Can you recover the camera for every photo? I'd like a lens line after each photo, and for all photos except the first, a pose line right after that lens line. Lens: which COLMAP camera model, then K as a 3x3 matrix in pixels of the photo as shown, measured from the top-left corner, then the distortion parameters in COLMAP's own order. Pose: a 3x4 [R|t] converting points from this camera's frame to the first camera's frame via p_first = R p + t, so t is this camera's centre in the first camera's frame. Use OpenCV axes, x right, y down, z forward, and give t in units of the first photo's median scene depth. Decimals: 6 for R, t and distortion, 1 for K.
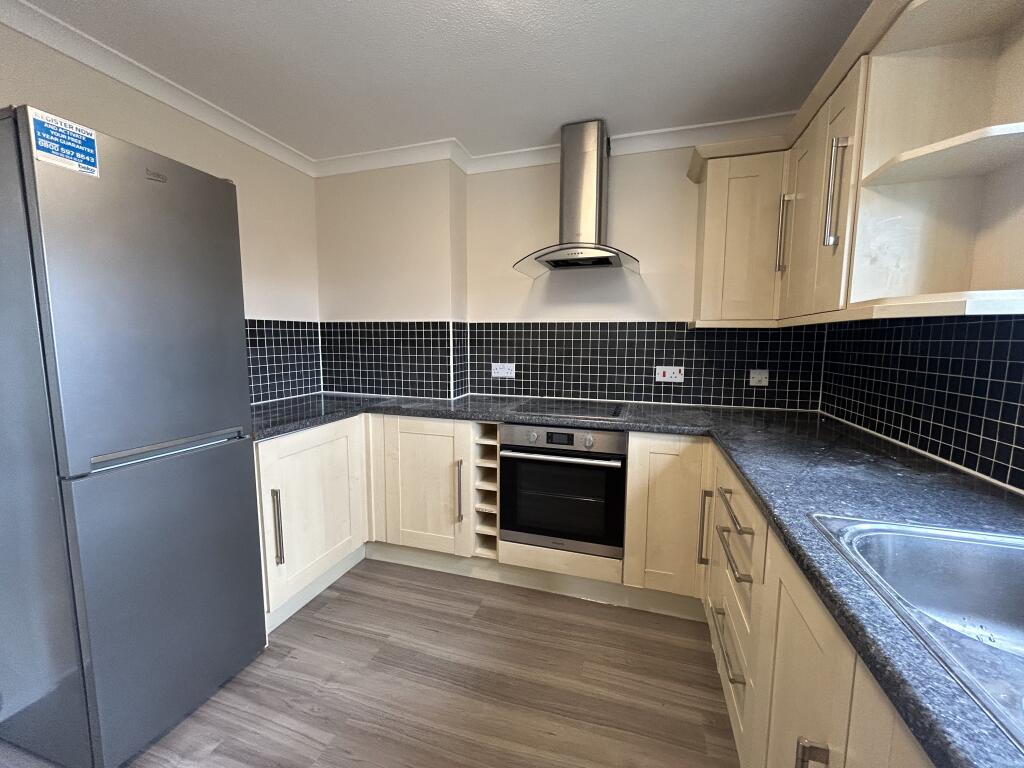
lens RADIAL K [[414.4, 0, 512.0], [0, 414.4, 384.0], [0, 0, 1]] dist [0.002872, 0.000299]
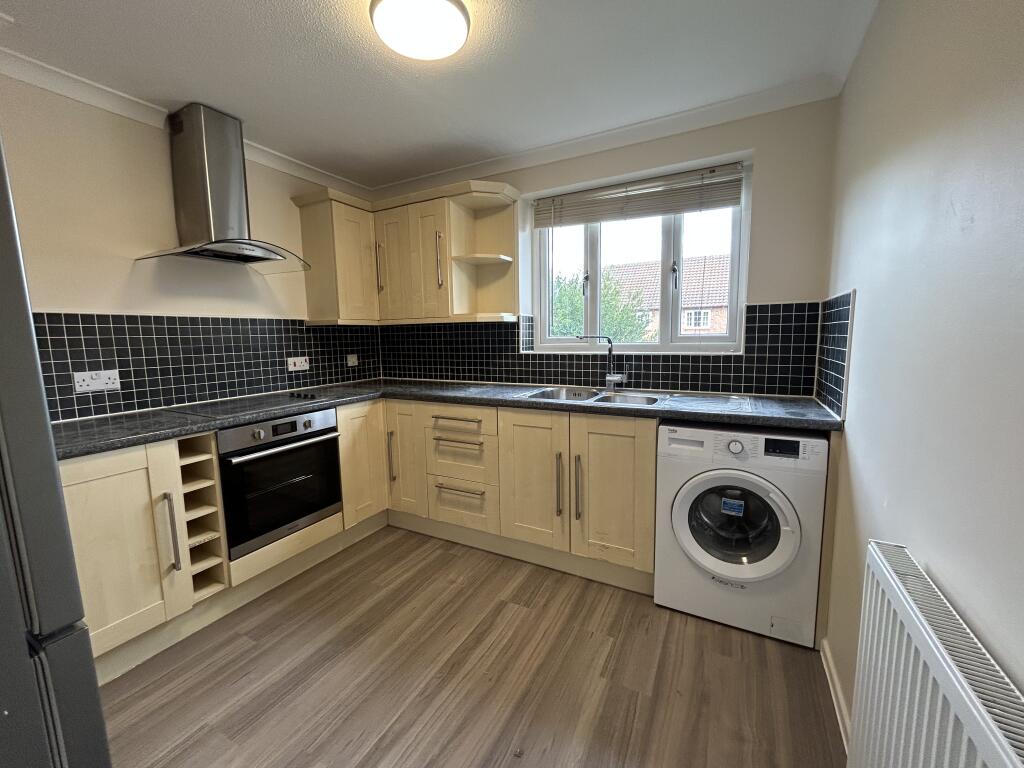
lens RADIAL K [[414.4, 0, 512.0], [0, 414.4, 384.0], [0, 0, 1]] dist [0.002872, 0.000299]
pose [[0.182702, -0.128706, 0.974707, -0.663409], [0.124411, 0.986451, 0.106937, -0.017650], [-0.975265, 0.101726, 0.196239, 0.181497]]
